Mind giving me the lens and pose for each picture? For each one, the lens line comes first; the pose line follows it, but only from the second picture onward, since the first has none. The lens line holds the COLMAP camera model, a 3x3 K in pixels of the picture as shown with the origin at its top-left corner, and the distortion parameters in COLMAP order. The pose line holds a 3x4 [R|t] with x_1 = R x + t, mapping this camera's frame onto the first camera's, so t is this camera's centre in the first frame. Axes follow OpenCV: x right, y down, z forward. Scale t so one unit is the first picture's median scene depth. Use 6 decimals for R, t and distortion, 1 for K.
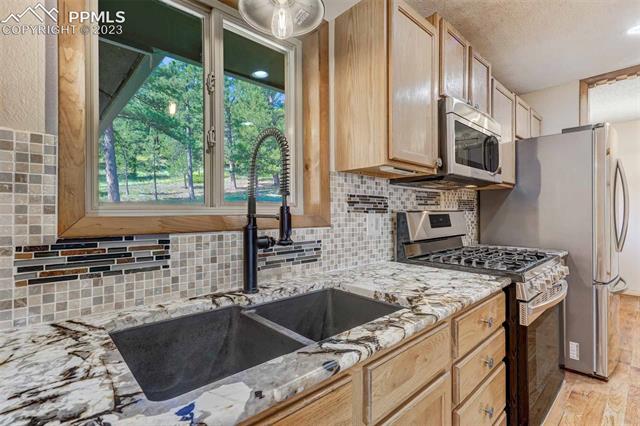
lens RADIAL K [[293.8, 0, 322.1], [0, 293.8, 211.1], [0, 0, 1]] dist [0.002640, 0.000217]
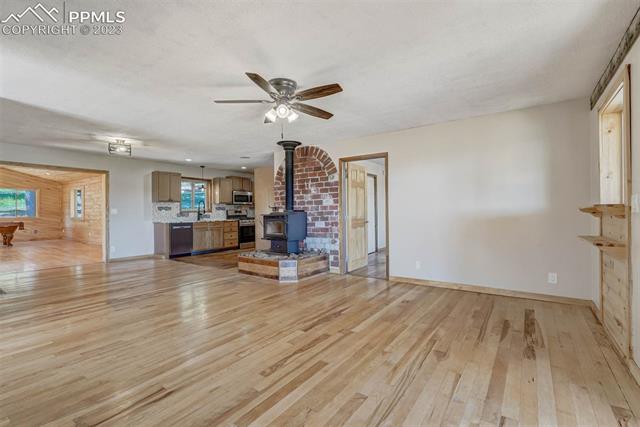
lens RADIAL K [[293.8, 0, 318.6], [0, 293.8, 212.9], [0, 0, 1]] dist [0.002640, 0.000217]
pose [[0.972159, -0.008547, 0.234167, 0.727043], [0.009085, 0.999958, -0.001216, 0.087390], [-0.234146, 0.003310, 0.972196, -5.270707]]
